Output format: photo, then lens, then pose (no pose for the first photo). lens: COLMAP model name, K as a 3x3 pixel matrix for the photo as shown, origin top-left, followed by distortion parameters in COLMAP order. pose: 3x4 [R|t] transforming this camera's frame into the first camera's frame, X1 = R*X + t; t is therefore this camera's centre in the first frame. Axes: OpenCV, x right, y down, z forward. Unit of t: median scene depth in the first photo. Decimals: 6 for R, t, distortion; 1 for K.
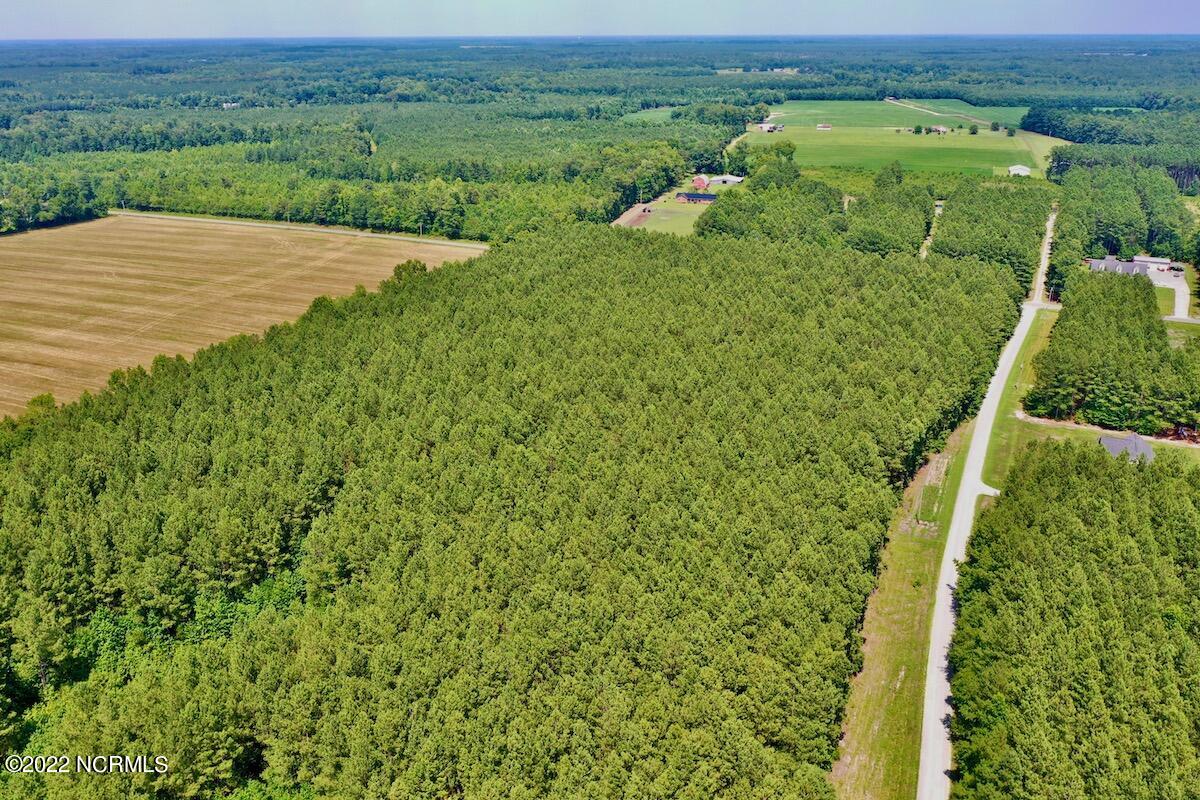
lens RADIAL K [[948.7, 0, 600.0], [0, 948.7, 400.0], [0, 0, 1]] dist [-0.000923, -0.003417]
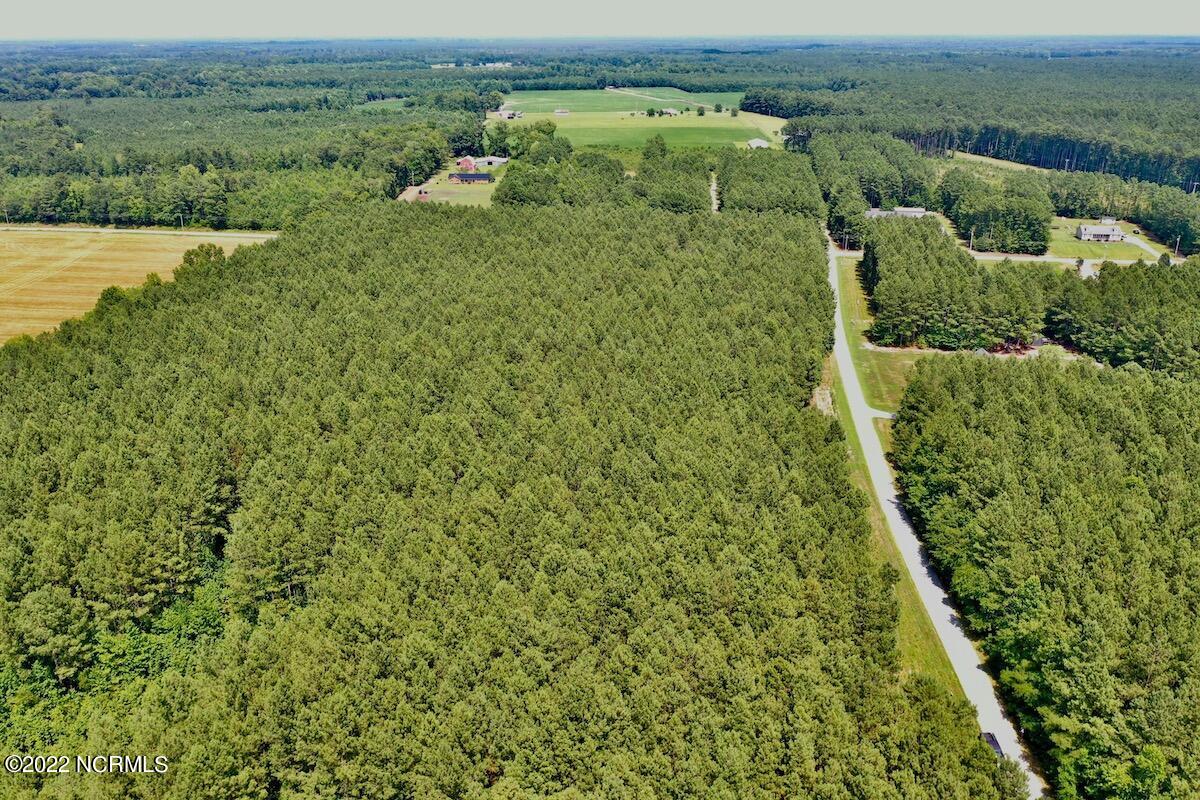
lens RADIAL K [[948.7, 0, 600.0], [0, 948.7, 400.0], [0, 0, 1]] dist [-0.000923, -0.003417]
pose [[0.954968, -0.104837, 0.277571, -0.069543], [0.105168, 0.994360, 0.013739, 0.014562], [-0.277445, 0.016071, 0.960607, 0.037543]]
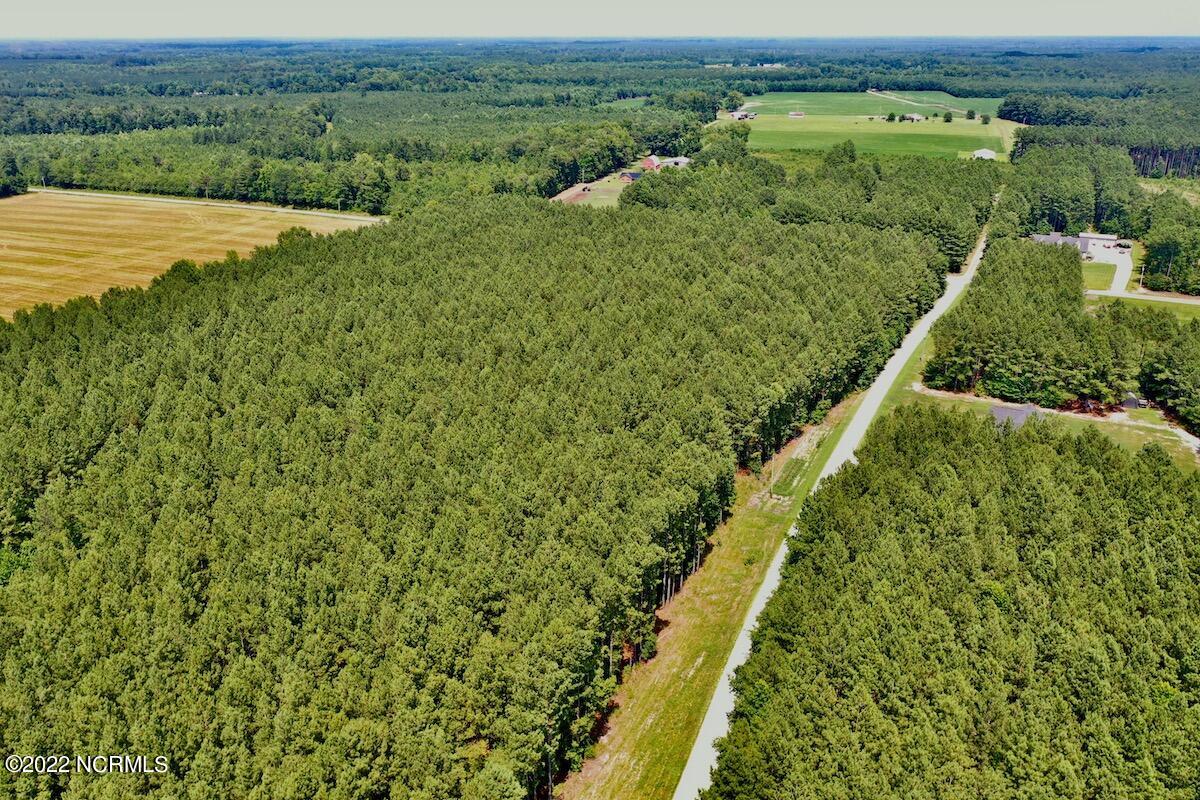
lens RADIAL K [[948.7, 0, 600.0], [0, 948.7, 400.0], [0, 0, 1]] dist [-0.000923, -0.003417]
pose [[0.999985, 0.004846, -0.002646, 0.068687], [-0.004849, 0.999988, -0.001169, 0.015444], [0.002641, 0.001182, 0.999996, 0.039132]]
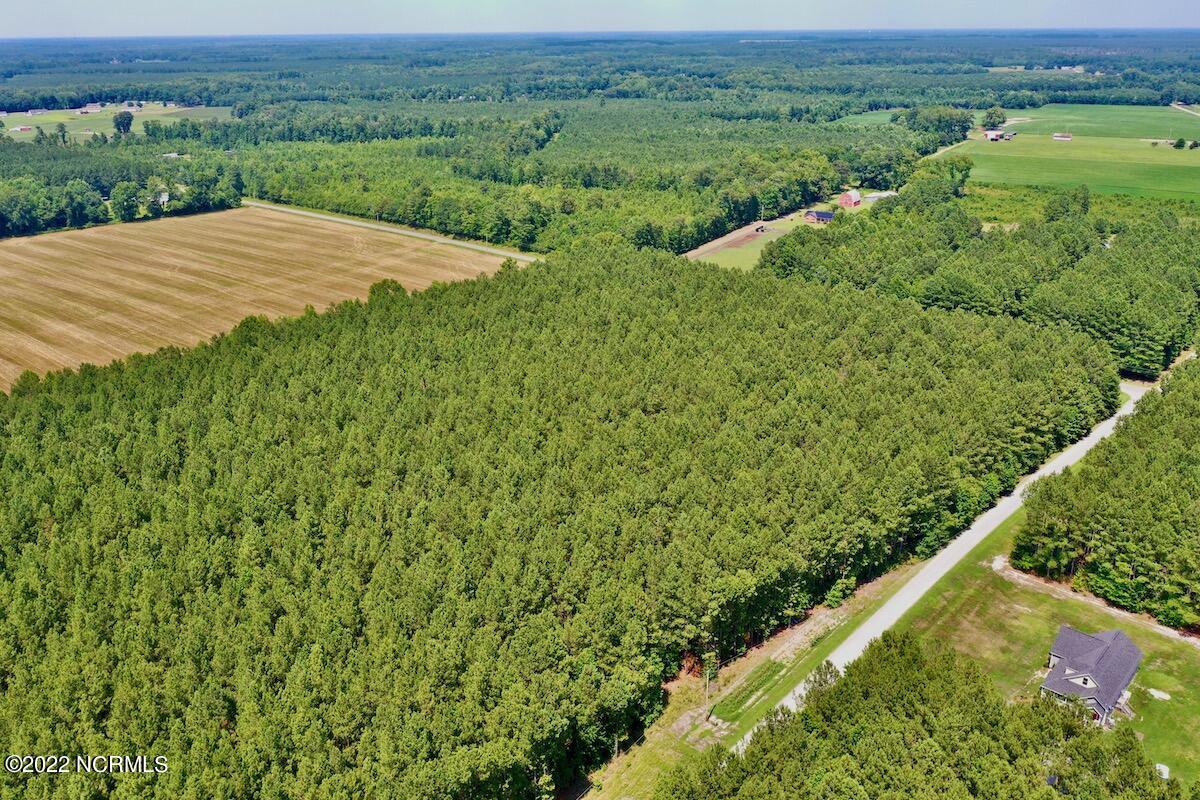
lens RADIAL K [[945.9, 0, 600.0], [0, 945.9, 400.0], [0, 0, 1]] dist [-0.002376, -0.004531]
pose [[0.956893, 0.103345, -0.271434, 0.167564], [-0.101481, 0.994617, 0.020934, -0.046108], [0.272136, 0.007514, 0.962229, 0.112799]]
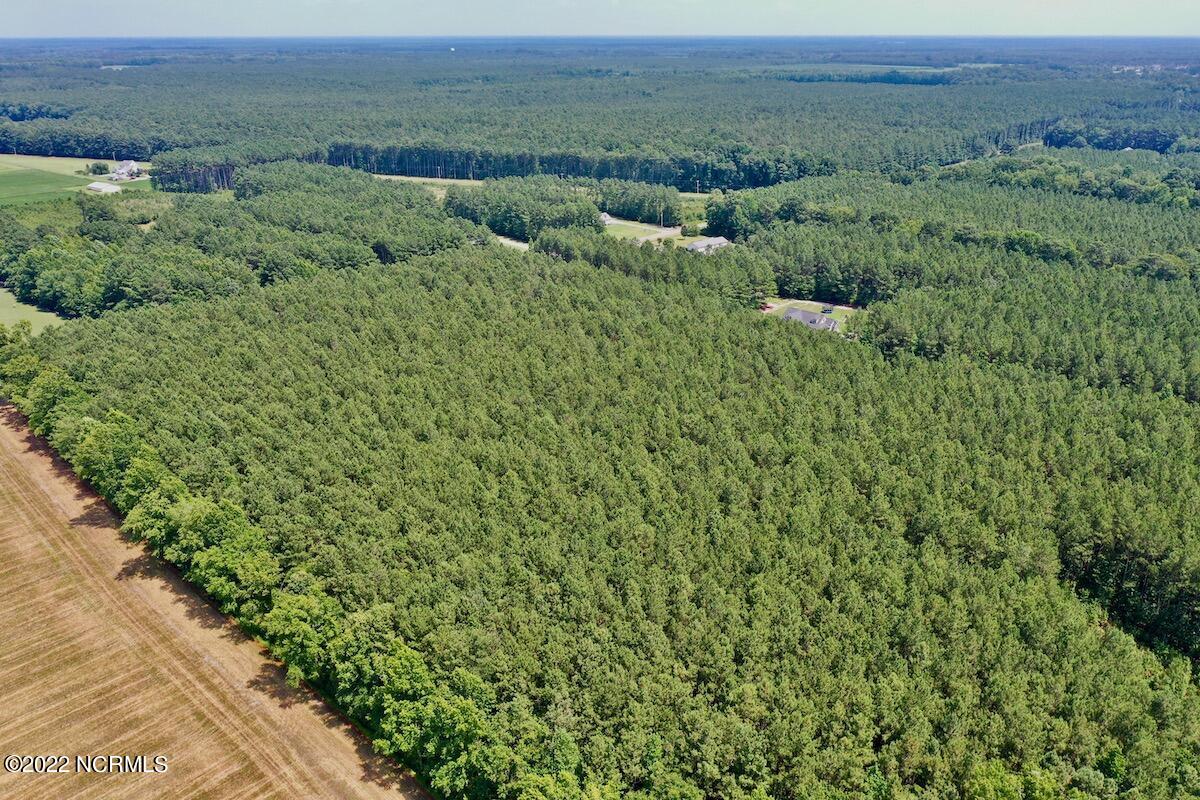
lens RADIAL K [[948.7, 0, 600.0], [0, 948.7, 400.0], [0, 0, 1]] dist [-0.000923, -0.003417]
pose [[0.300712, -0.341446, 0.890498, -0.411751], [0.345116, 0.909396, 0.232150, -0.127079], [-0.889082, 0.237515, 0.391305, 0.315989]]
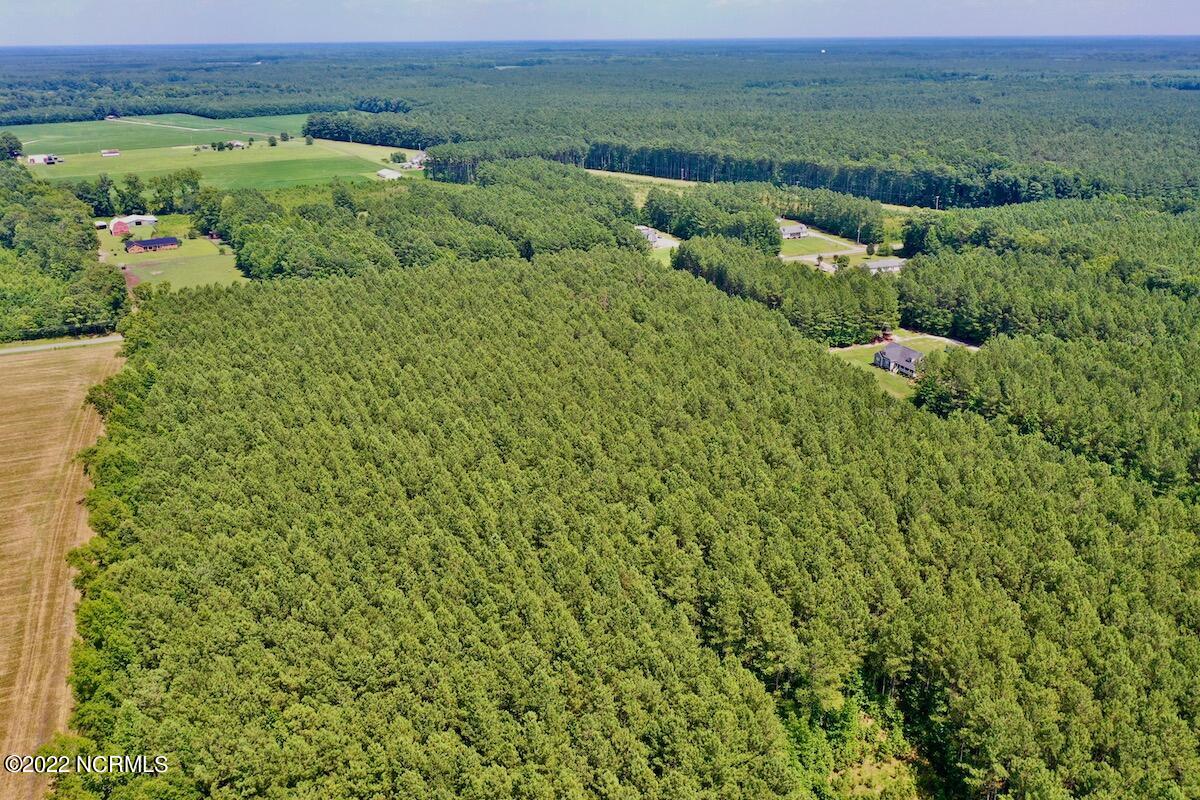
lens RADIAL K [[948.7, 0, 600.0], [0, 948.7, 400.0], [0, 0, 1]] dist [-0.000923, -0.003417]
pose [[0.641127, -0.276330, 0.715960, -0.309584], [0.283212, 0.952267, 0.113924, -0.069972], [-0.713265, 0.129729, 0.688784, 0.166299]]
